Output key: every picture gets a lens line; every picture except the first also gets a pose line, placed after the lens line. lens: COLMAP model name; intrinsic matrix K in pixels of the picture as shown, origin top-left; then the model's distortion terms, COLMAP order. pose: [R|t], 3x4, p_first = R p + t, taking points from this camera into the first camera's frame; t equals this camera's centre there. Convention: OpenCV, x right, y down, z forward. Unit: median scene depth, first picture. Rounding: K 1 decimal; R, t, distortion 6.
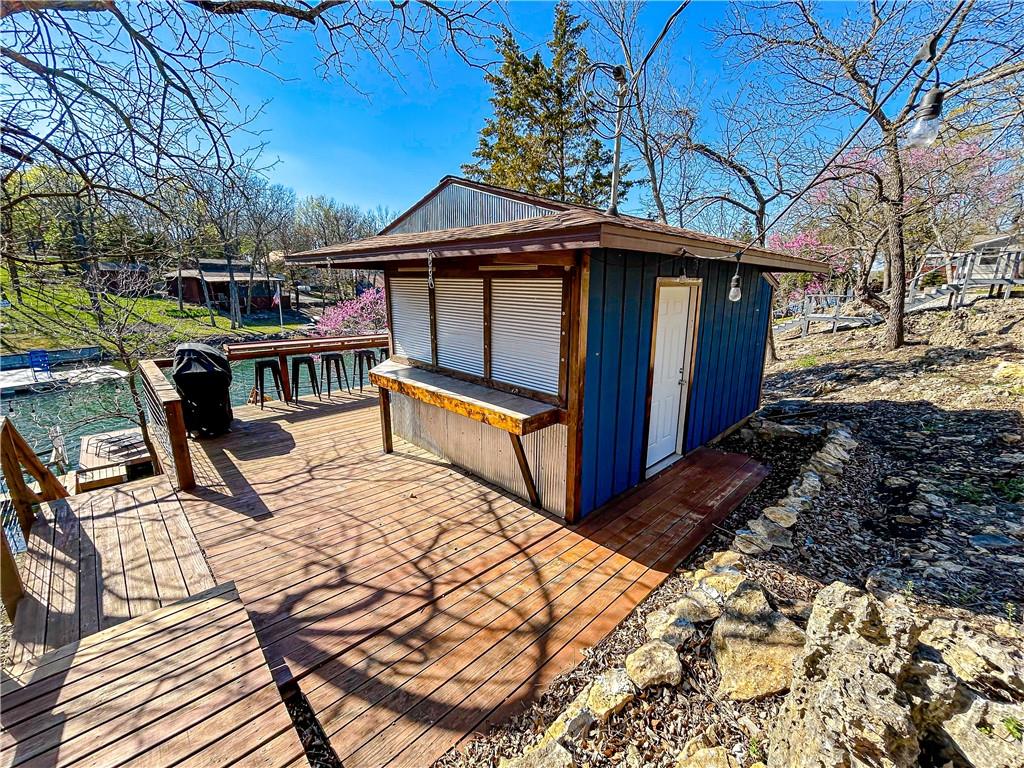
lens RADIAL K [[411.8, 0, 511.8], [0, 411.8, 380.9], [0, 0, 1]] dist [-0.001452, 0.000106]
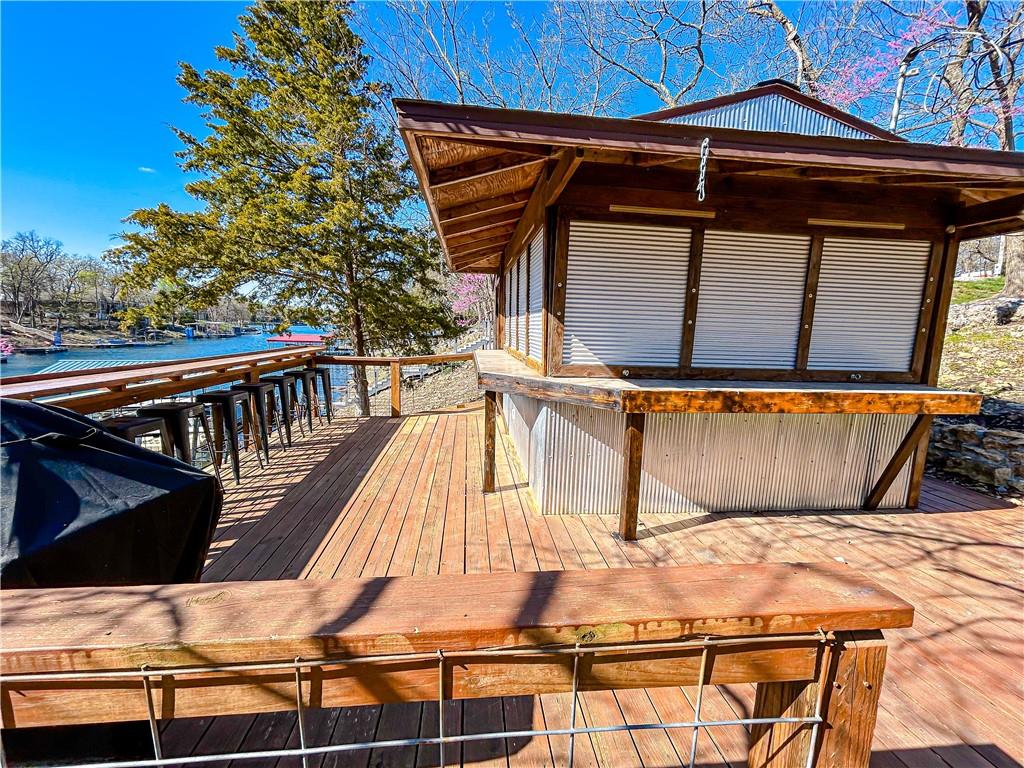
lens RADIAL K [[411.8, 0, 510.8], [0, 411.8, 384.5], [0, 0, 1]] dist [-0.001452, 0.000106]
pose [[0.638411, -0.100525, 0.763103, -0.756739], [0.155395, 0.987852, 0.000129, -0.048018], [-0.753846, 0.118500, 0.646277, 0.710357]]
